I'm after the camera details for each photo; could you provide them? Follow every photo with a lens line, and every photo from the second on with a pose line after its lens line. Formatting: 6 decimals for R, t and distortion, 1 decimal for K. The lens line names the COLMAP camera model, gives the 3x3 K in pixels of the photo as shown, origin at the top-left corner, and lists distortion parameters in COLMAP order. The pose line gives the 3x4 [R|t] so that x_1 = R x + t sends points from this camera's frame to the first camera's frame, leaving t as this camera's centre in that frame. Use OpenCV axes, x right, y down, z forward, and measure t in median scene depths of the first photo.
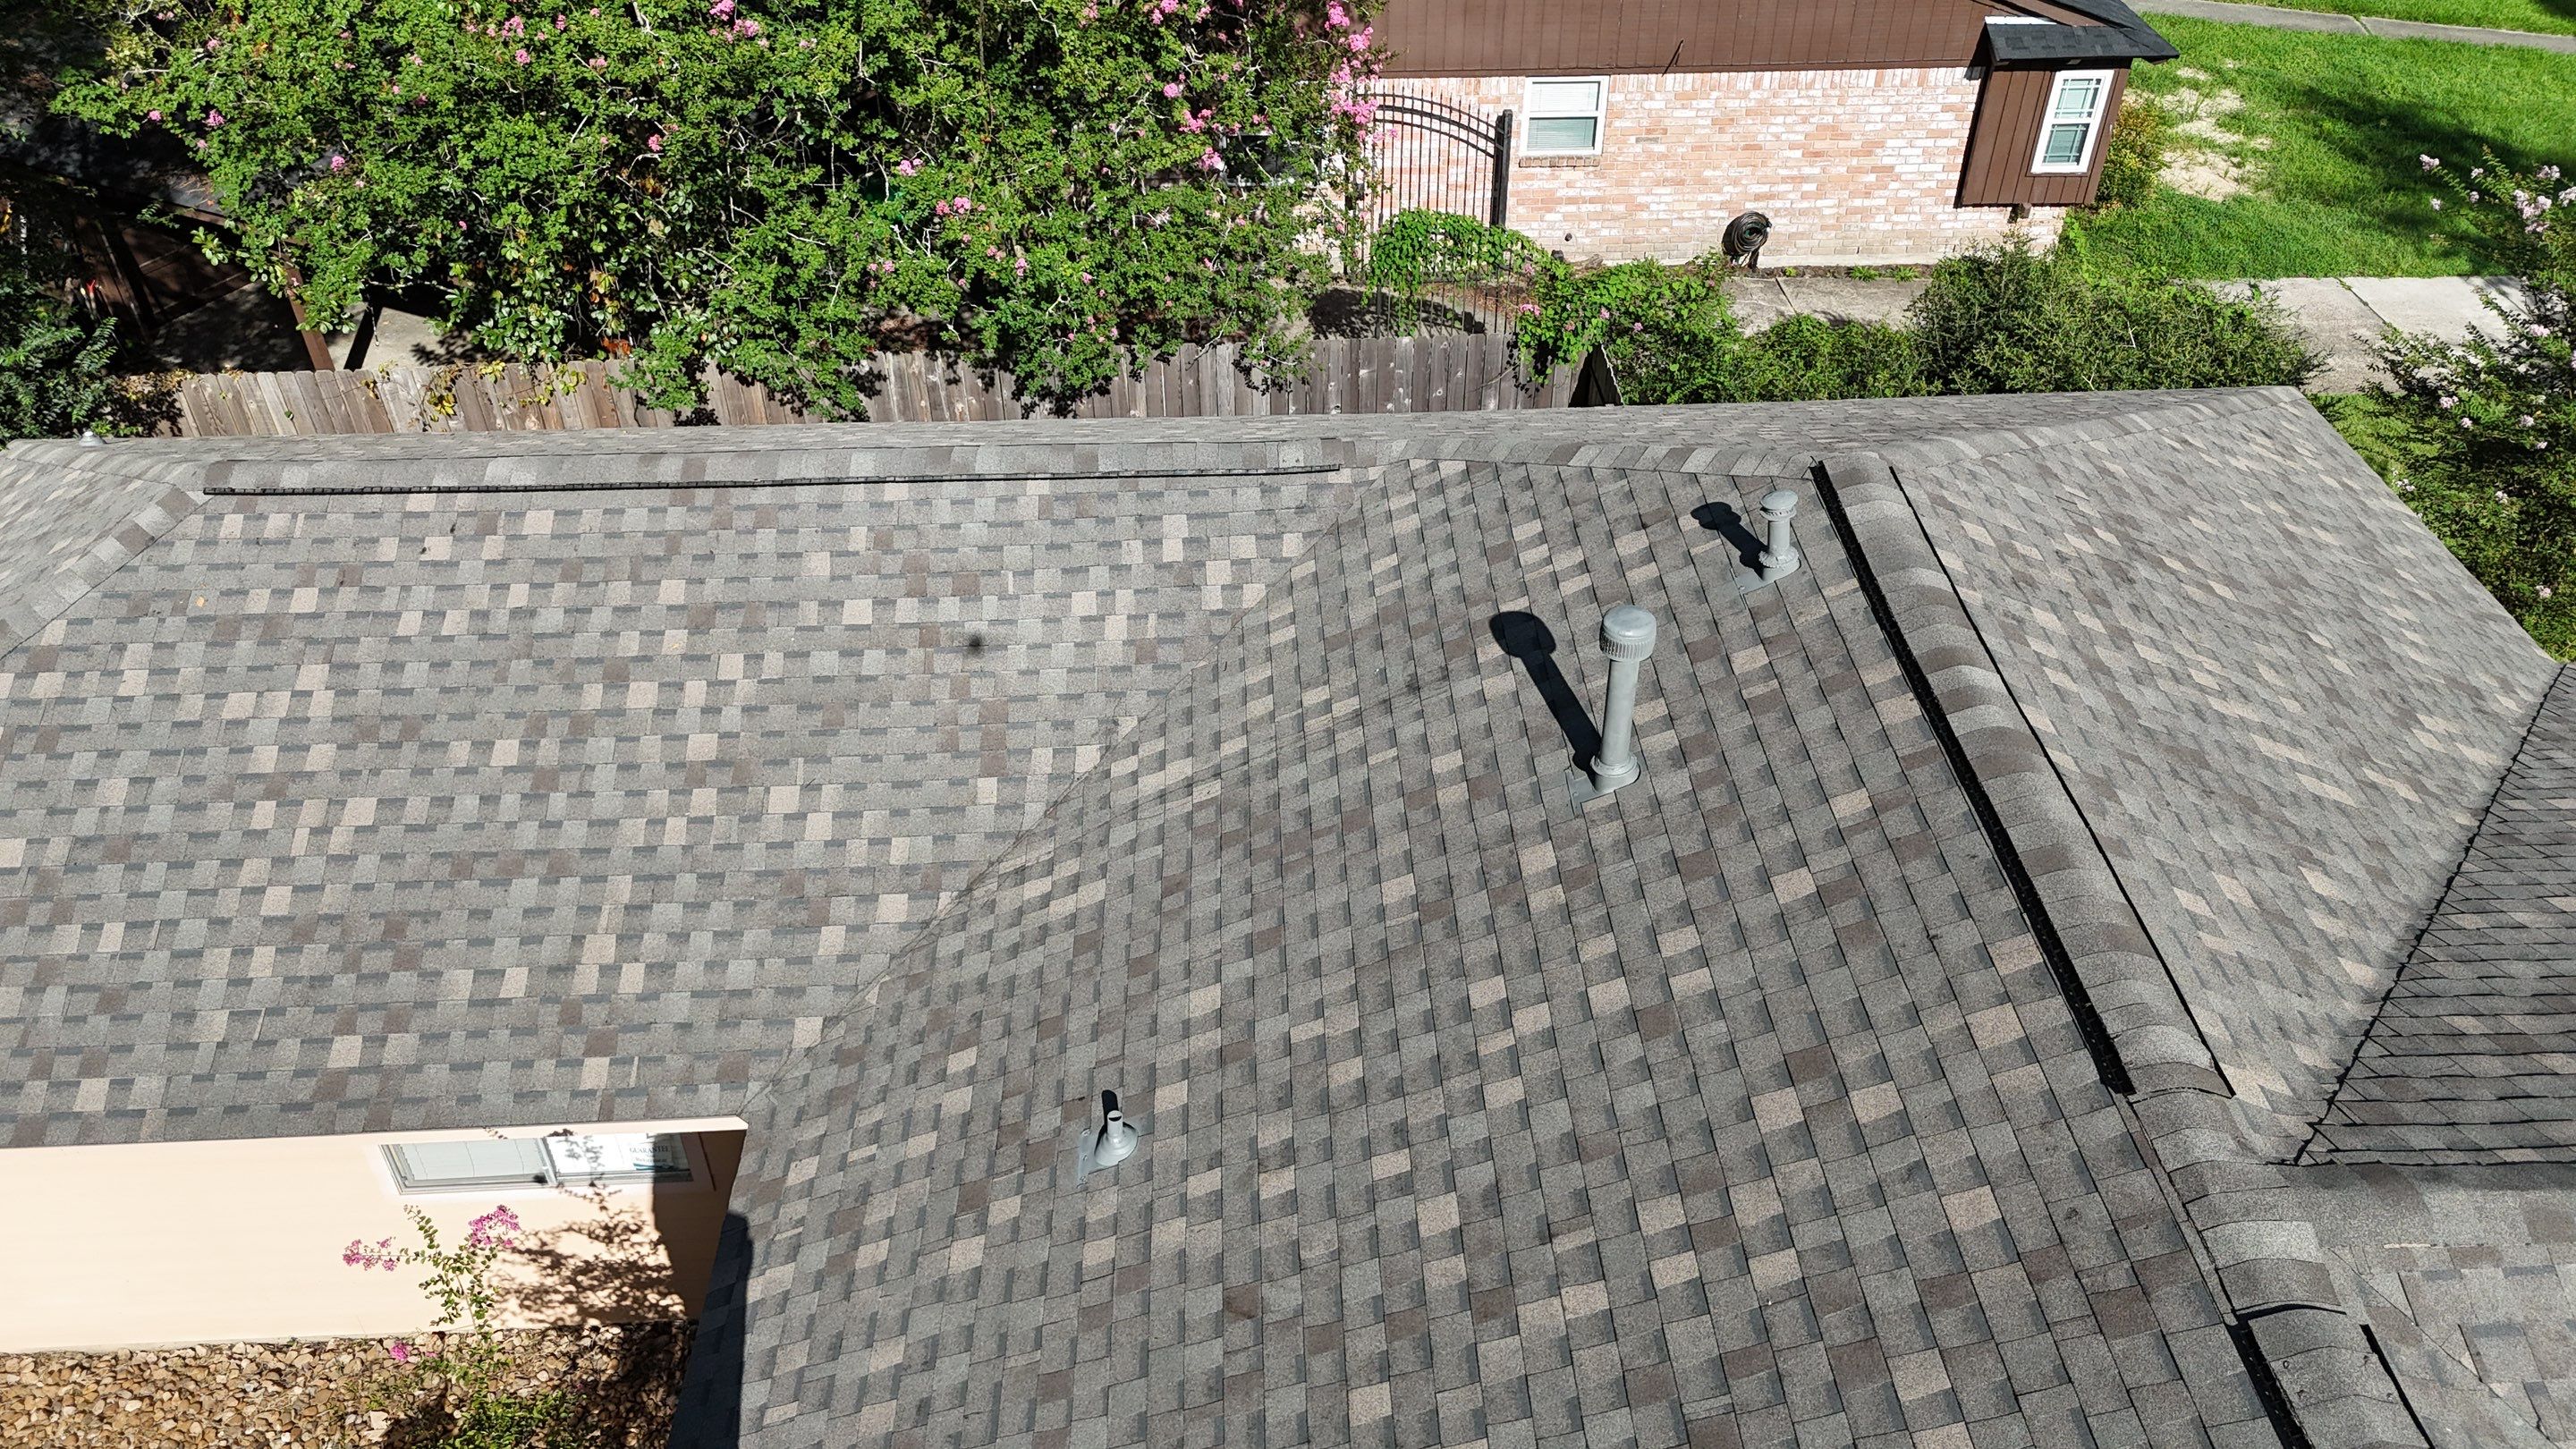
lens RADIAL K [[1900.6, 0, 1282.8], [0, 1900.6, 716.8], [0, 0, 1]] dist [0.071469, -0.062995]
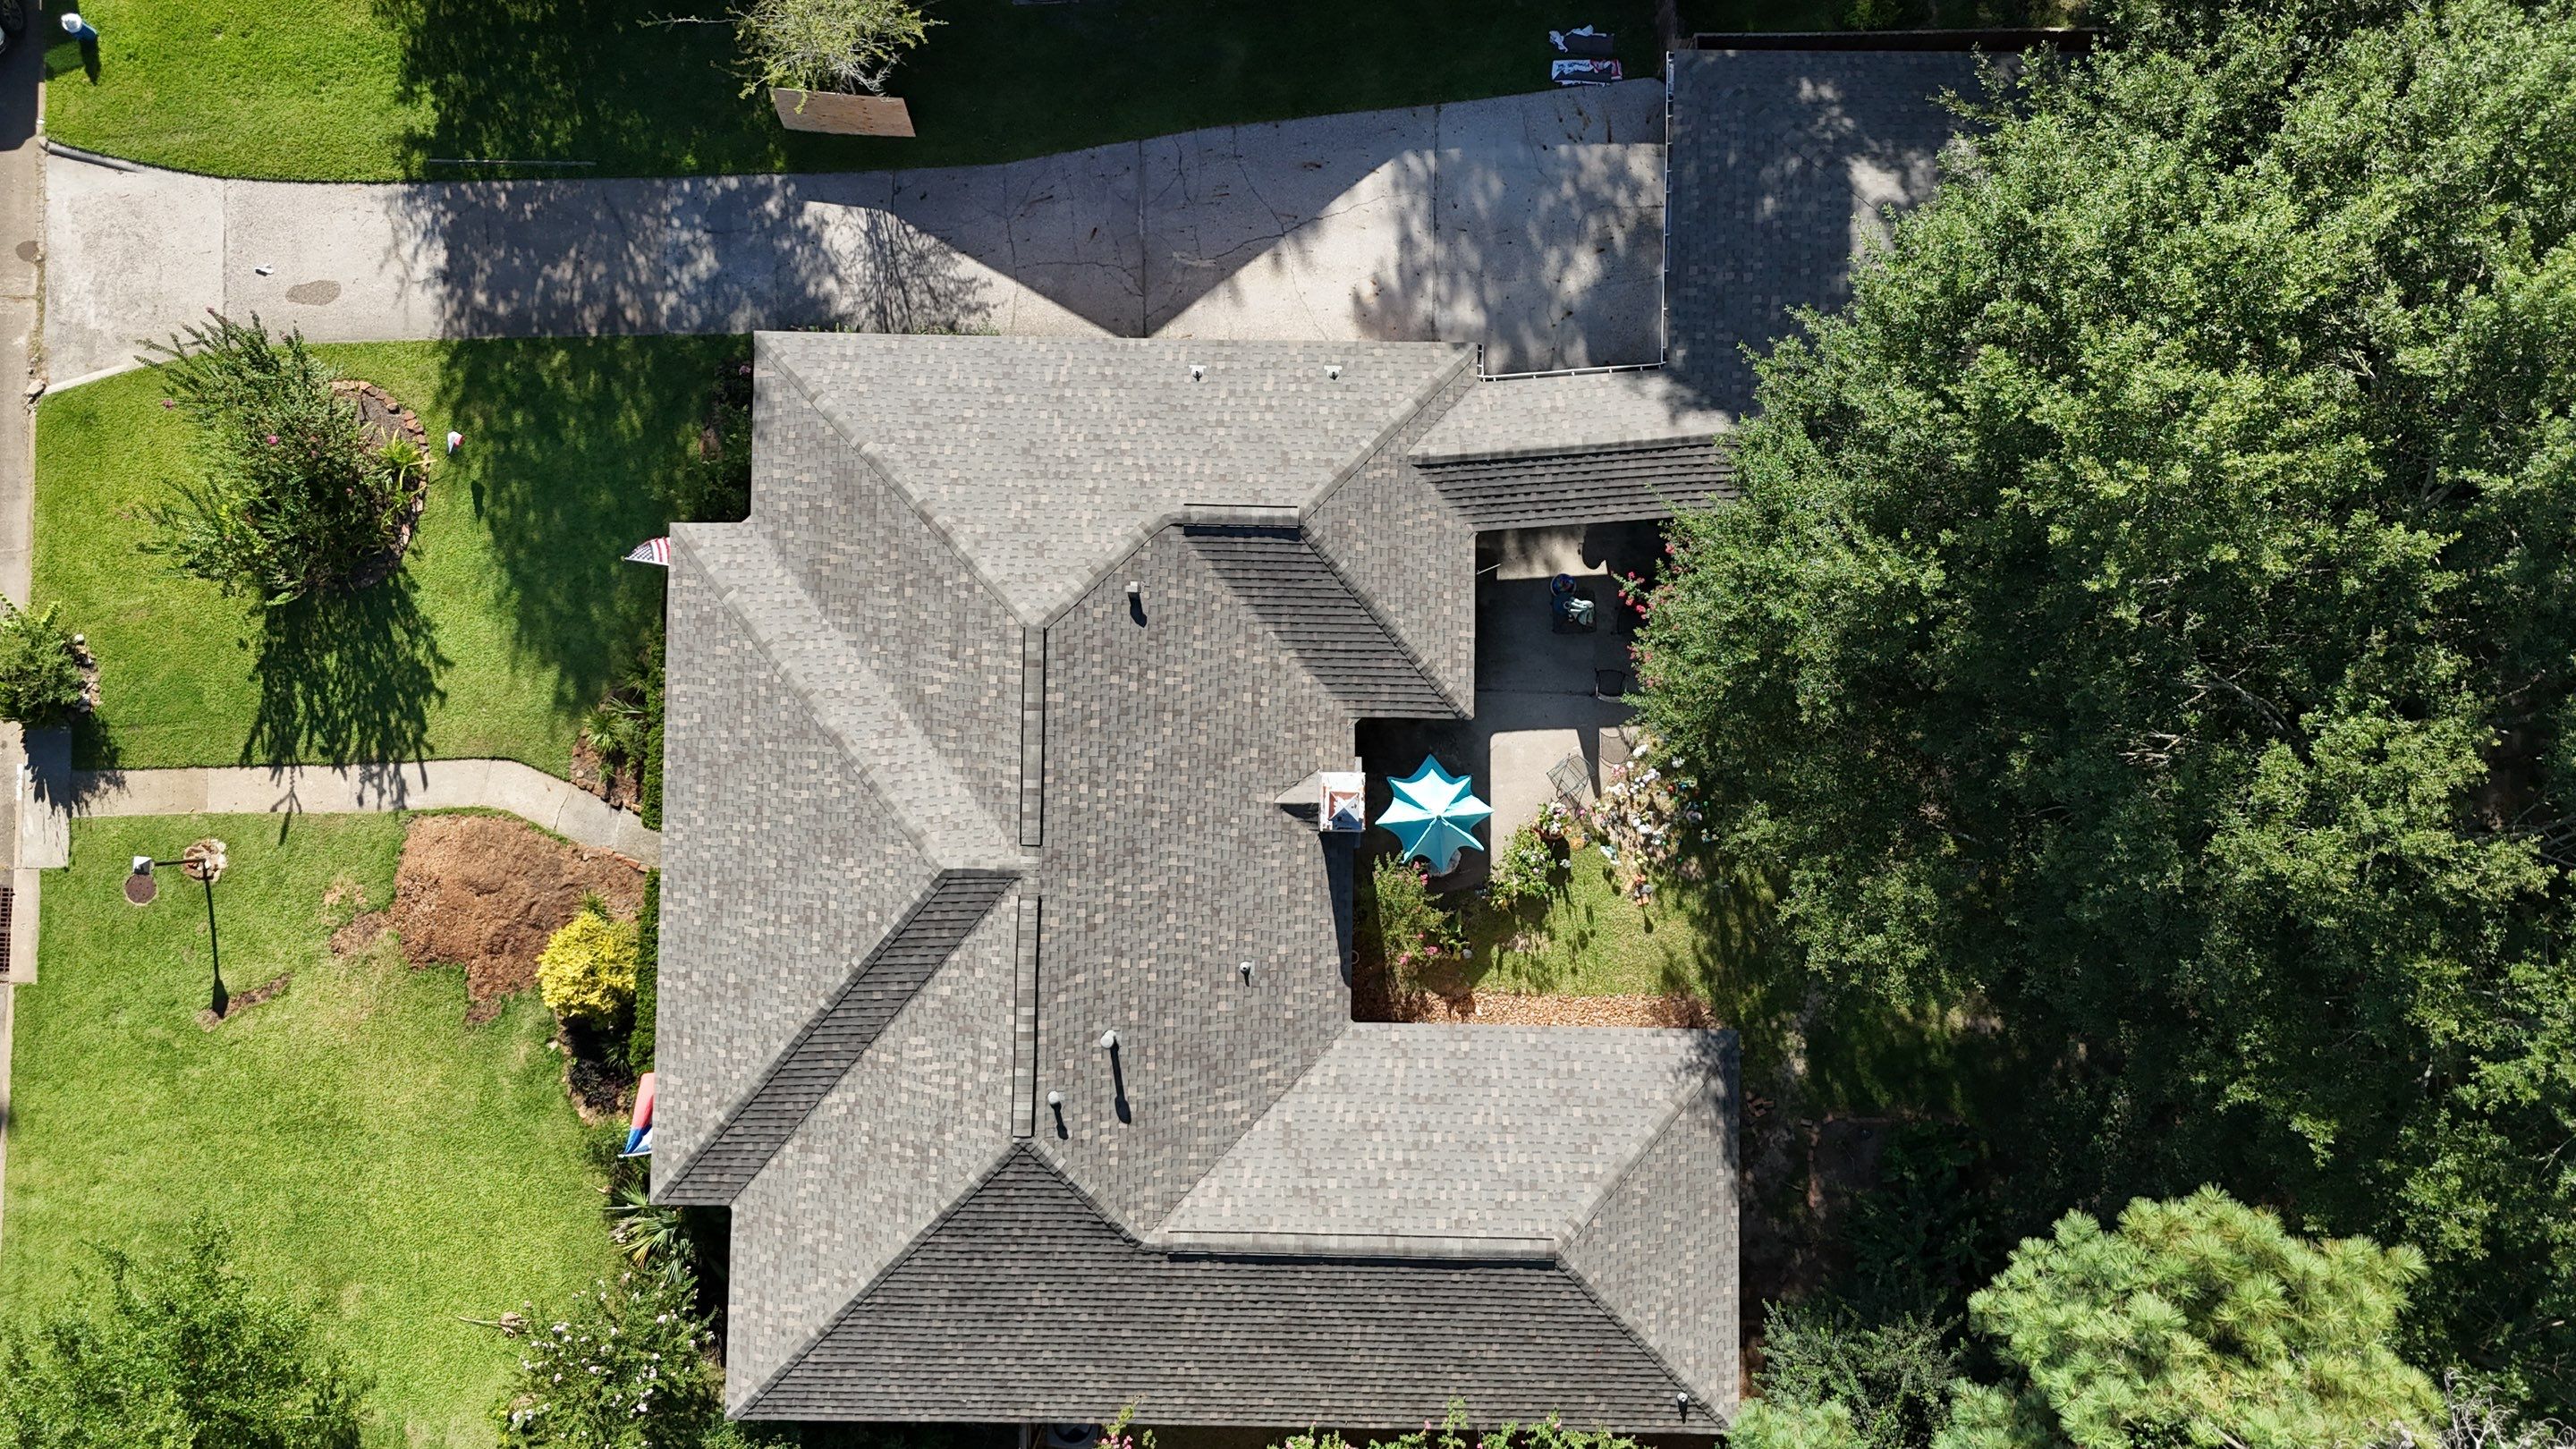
lens RADIAL K [[1879.5, 0, 1283.2], [0, 1879.5, 719.0], [0, 0, 1]] dist [0.169463, -0.414775]
pose [[-0.998671, -0.050376, 0.010857, -0.147256], [0.038139, -0.580839, 0.813124, -2.175654], [-0.034656, 0.812458, 0.581989, -1.414142]]
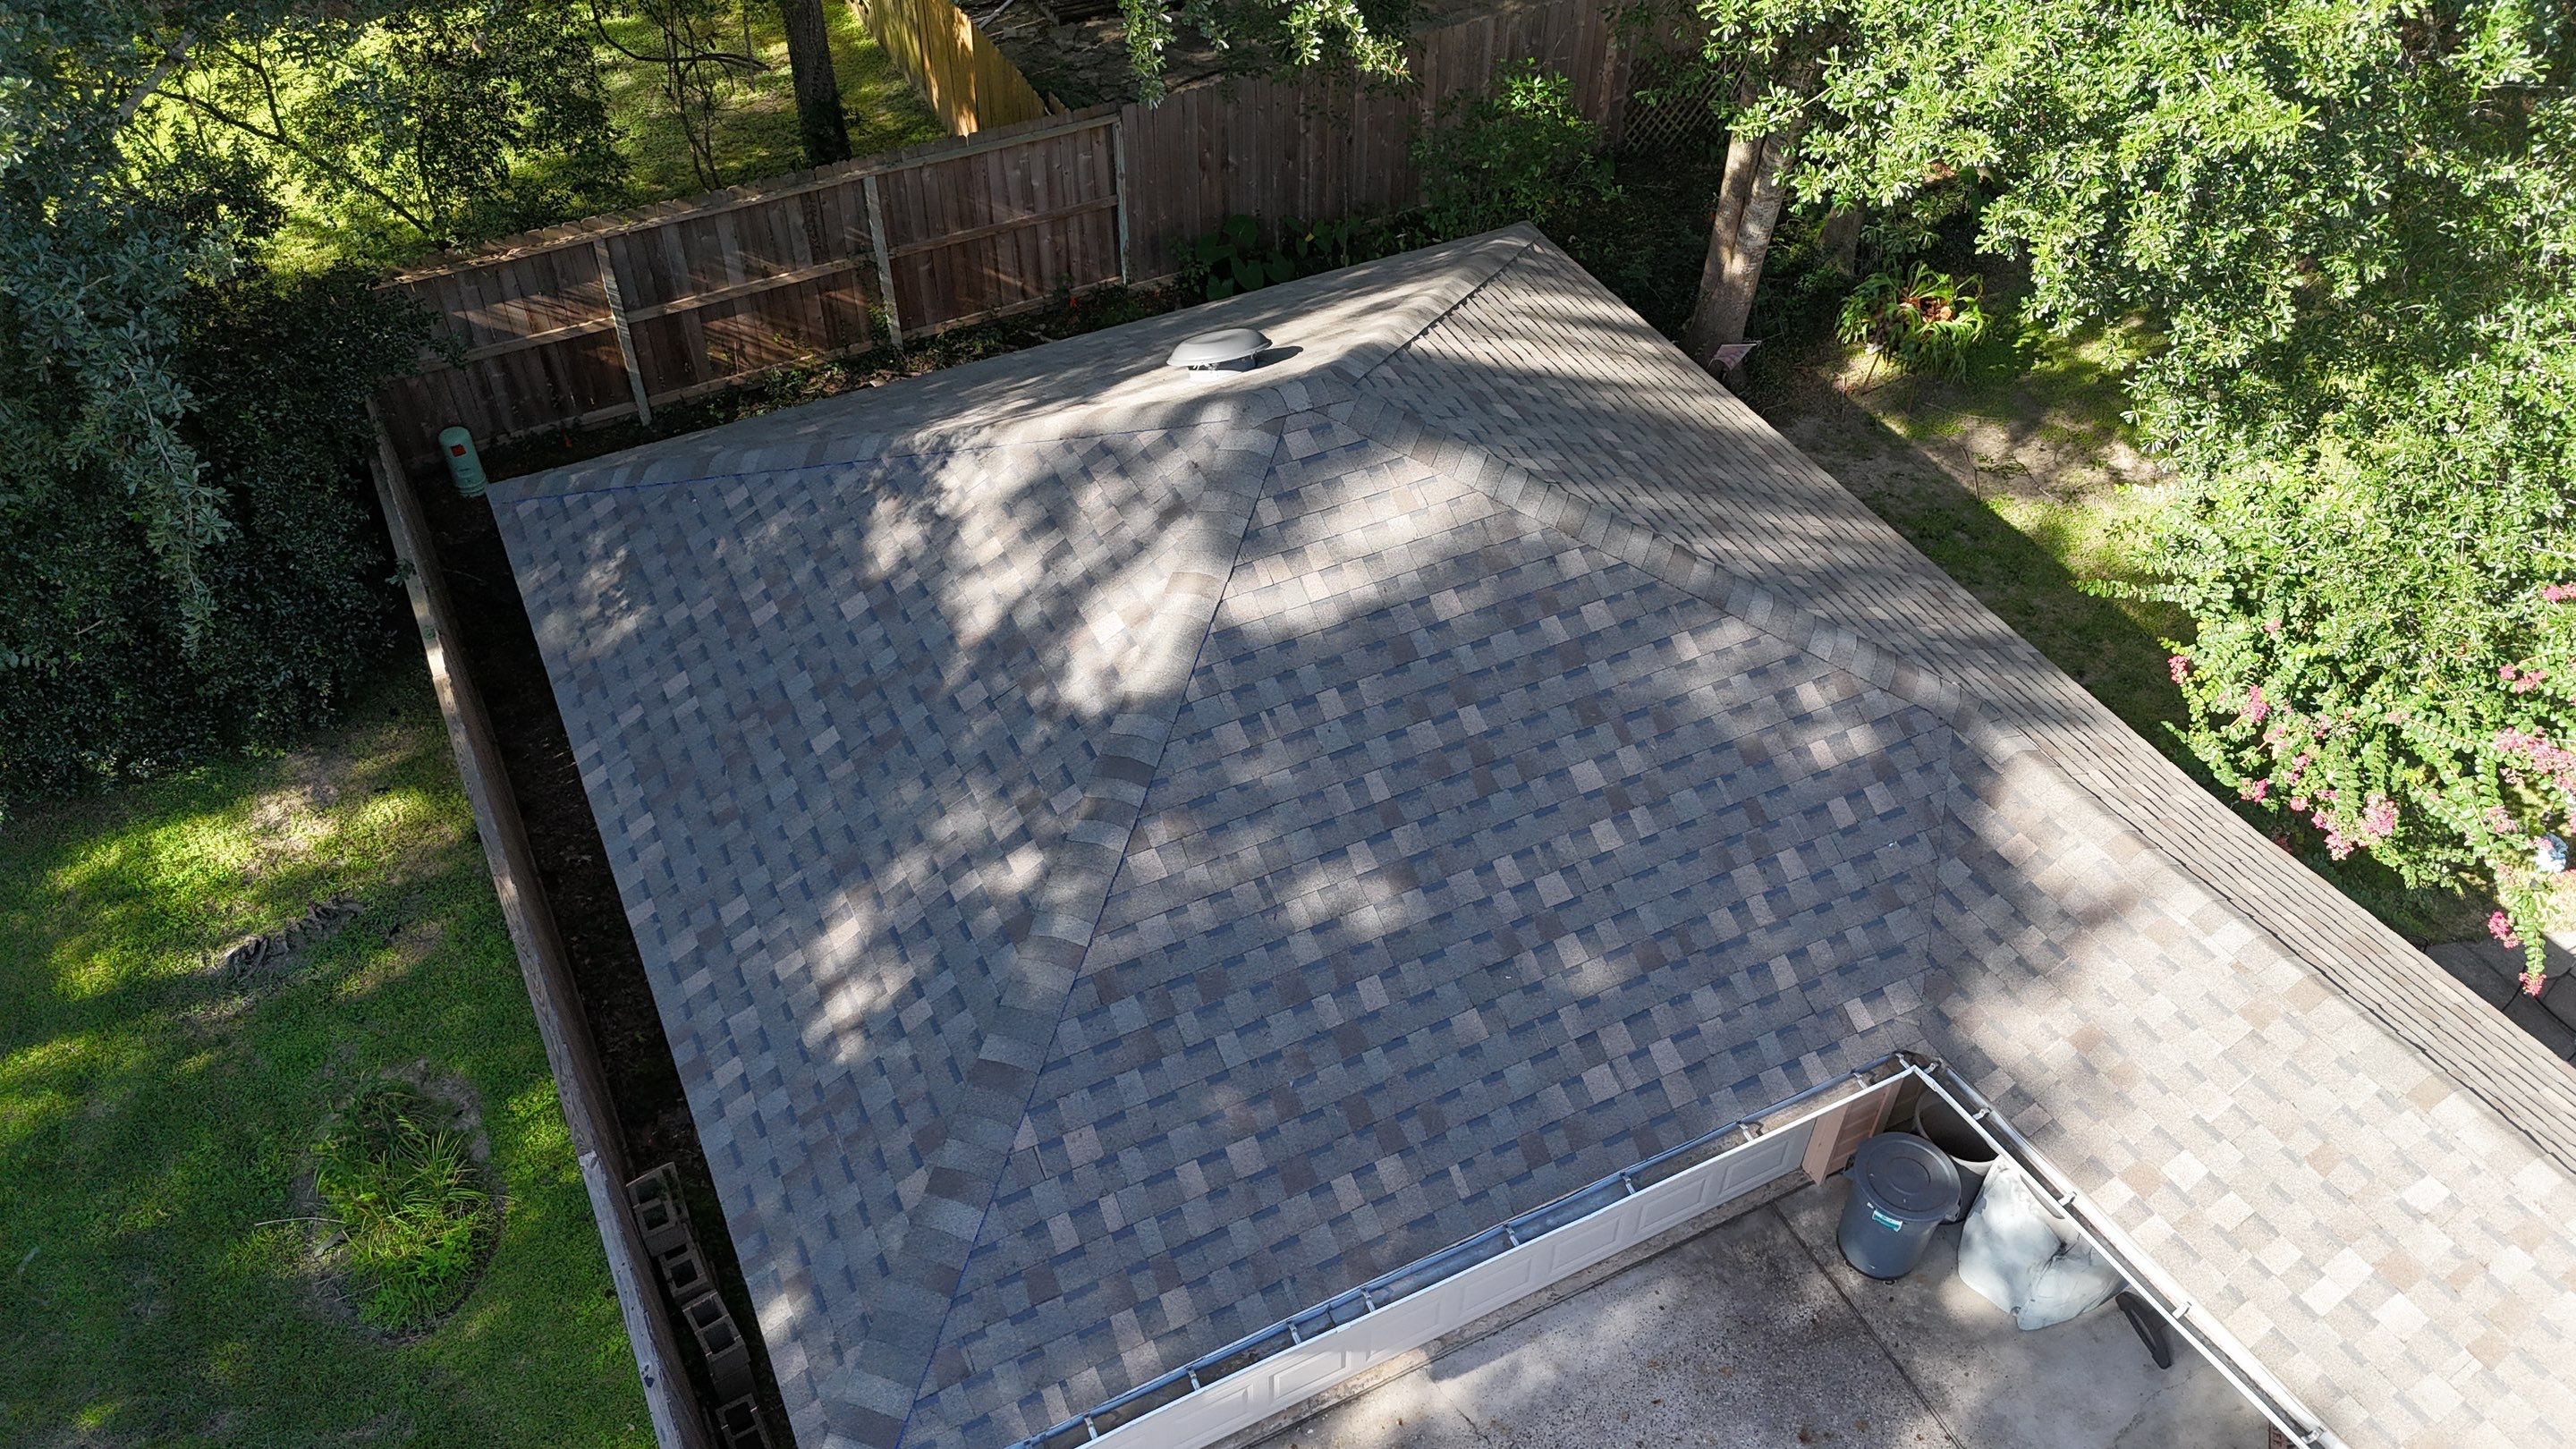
lens RADIAL K [[1900.6, 0, 1282.8], [0, 1900.6, 716.8], [0, 0, 1]] dist [0.071469, -0.062995]
pose [[0.428073, 0.591768, -0.683054, -0.329098], [-0.555570, 0.768437, 0.317562, 0.671666], [0.712808, 0.243545, 0.657716, -0.892368]]
